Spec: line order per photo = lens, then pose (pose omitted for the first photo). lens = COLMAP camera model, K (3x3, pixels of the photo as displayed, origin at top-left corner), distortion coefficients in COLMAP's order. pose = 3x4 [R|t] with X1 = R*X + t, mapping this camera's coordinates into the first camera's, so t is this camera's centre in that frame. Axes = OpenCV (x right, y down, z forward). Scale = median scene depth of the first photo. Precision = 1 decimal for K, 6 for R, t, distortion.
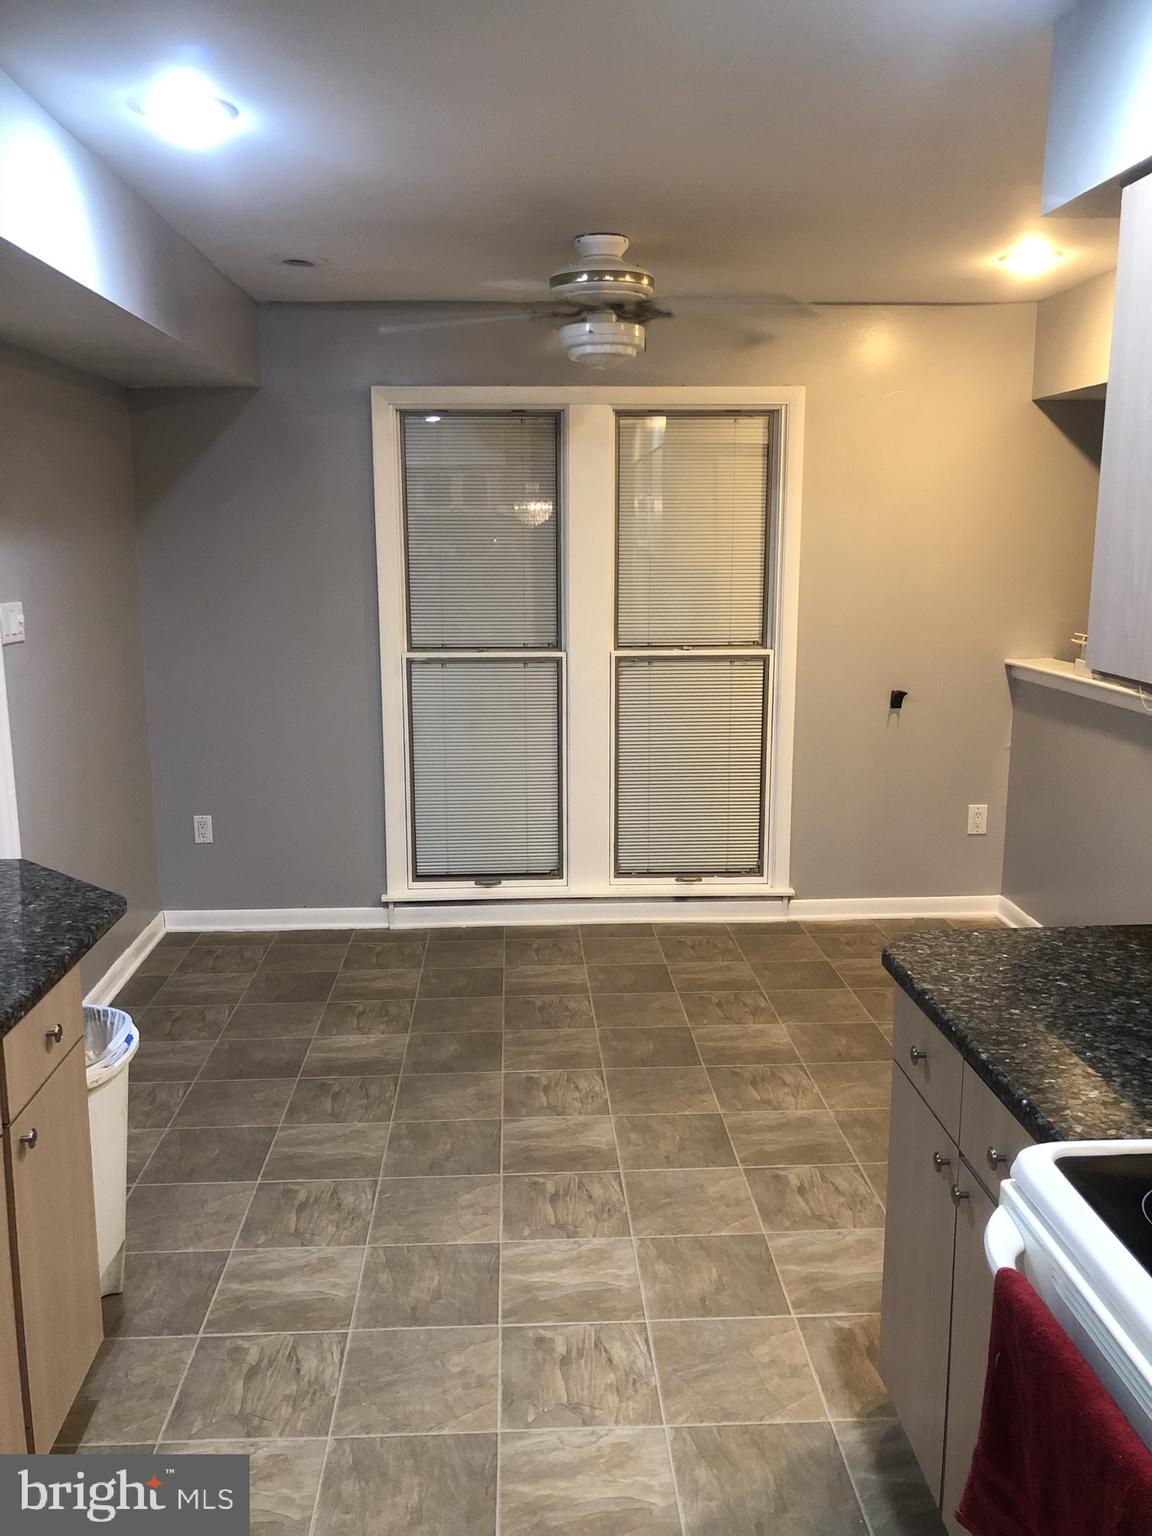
lens RADIAL K [[1268.8, 0, 571.2], [0, 1268.8, 763.6], [0, 0, 1]] dist [0.002956, -0.000897]
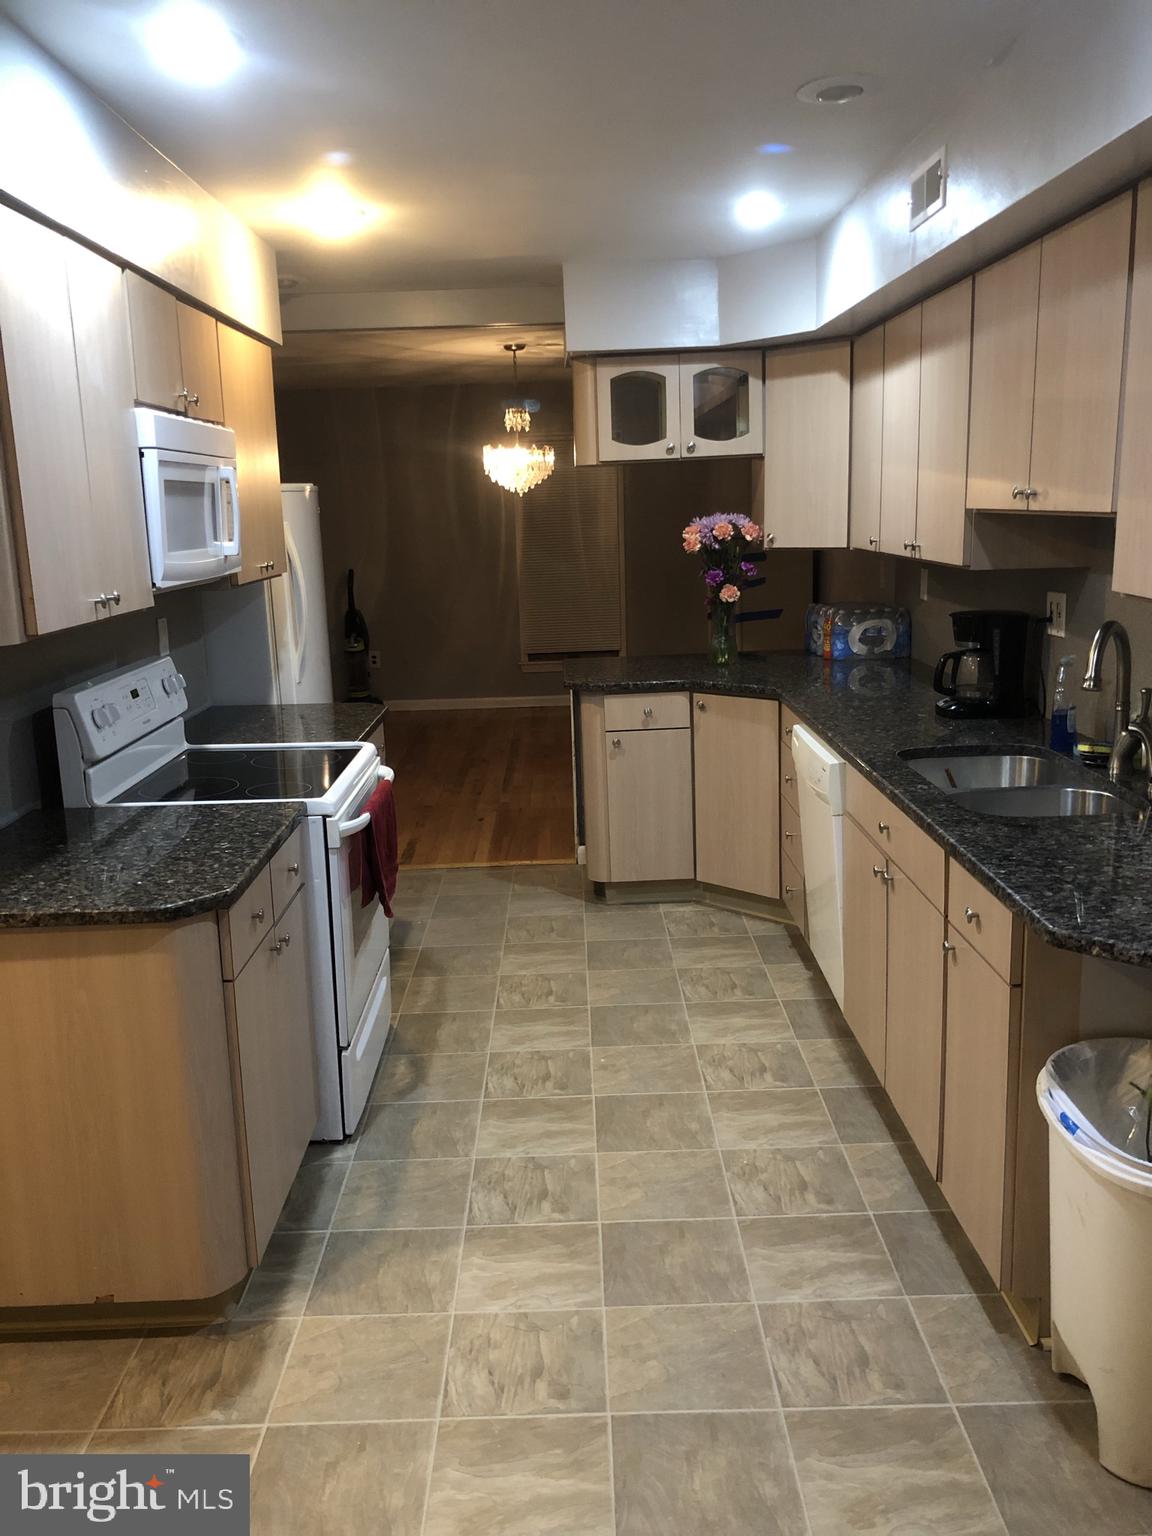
lens RADIAL K [[1268.8, 0, 569.7], [0, 1268.8, 768.0], [0, 0, 1]] dist [0.002956, -0.000897]
pose [[-0.998623, 0.018839, 0.048967, -0.086622], [0.035801, 0.926935, 0.373510, -0.312457], [-0.038353, 0.374748, -0.926333, 1.772994]]
